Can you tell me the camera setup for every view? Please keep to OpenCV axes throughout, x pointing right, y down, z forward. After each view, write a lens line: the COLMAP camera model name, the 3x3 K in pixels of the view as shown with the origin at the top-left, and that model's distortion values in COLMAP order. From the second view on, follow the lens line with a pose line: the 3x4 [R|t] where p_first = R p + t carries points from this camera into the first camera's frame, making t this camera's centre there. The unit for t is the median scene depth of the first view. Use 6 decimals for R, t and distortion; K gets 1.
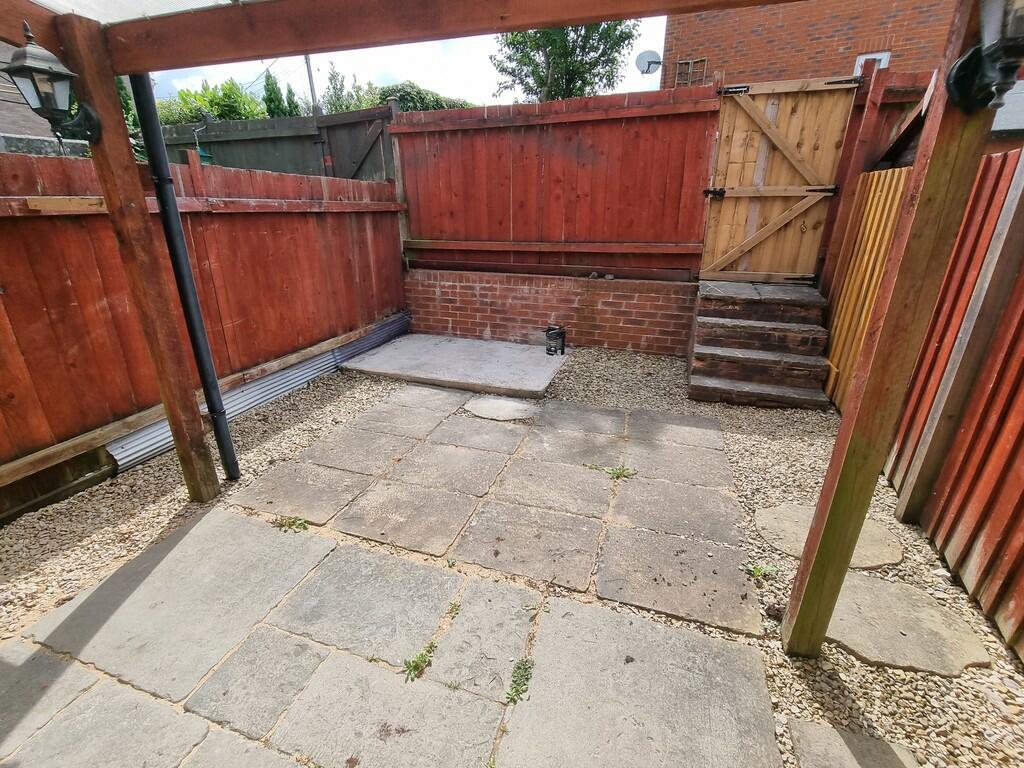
lens RADIAL K [[460.7, 0, 507.8], [0, 460.7, 383.8], [0, 0, 1]] dist [-0.002615, -0.000101]
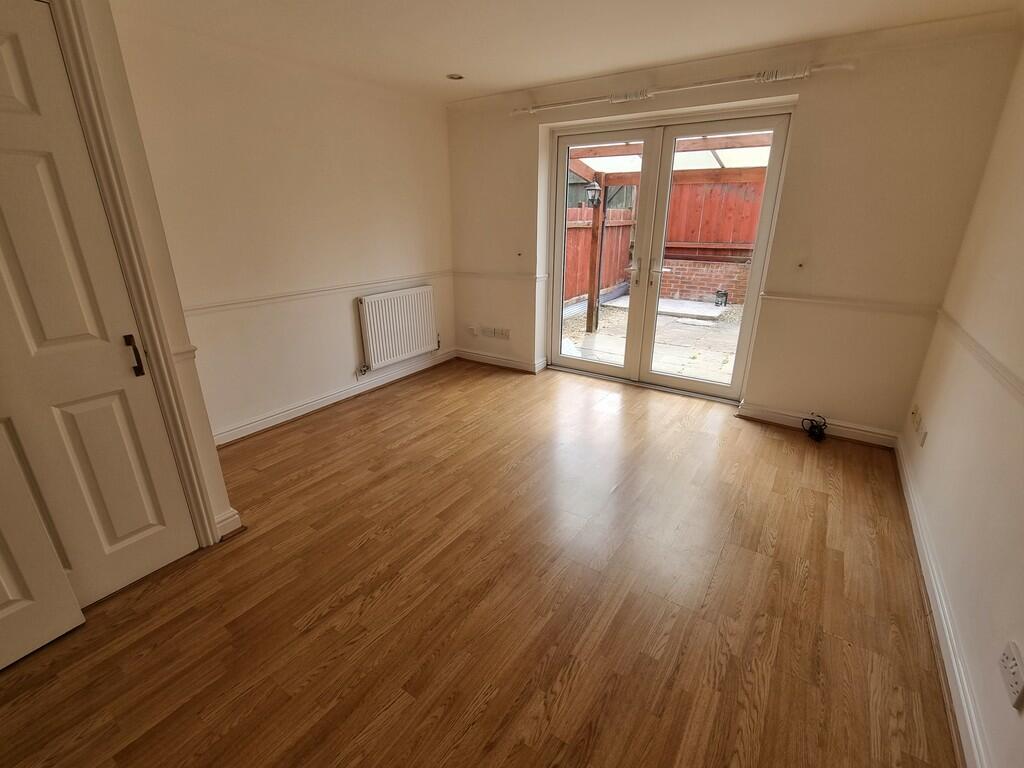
lens RADIAL K [[460.7, 0, 516.4], [0, 460.7, 383.0], [0, 0, 1]] dist [-0.002615, -0.000101]
pose [[0.968906, 0.088805, -0.230944, -0.213604], [-0.092891, 0.995653, -0.006859, 0.303637], [0.229331, 0.028098, 0.972943, -0.861089]]
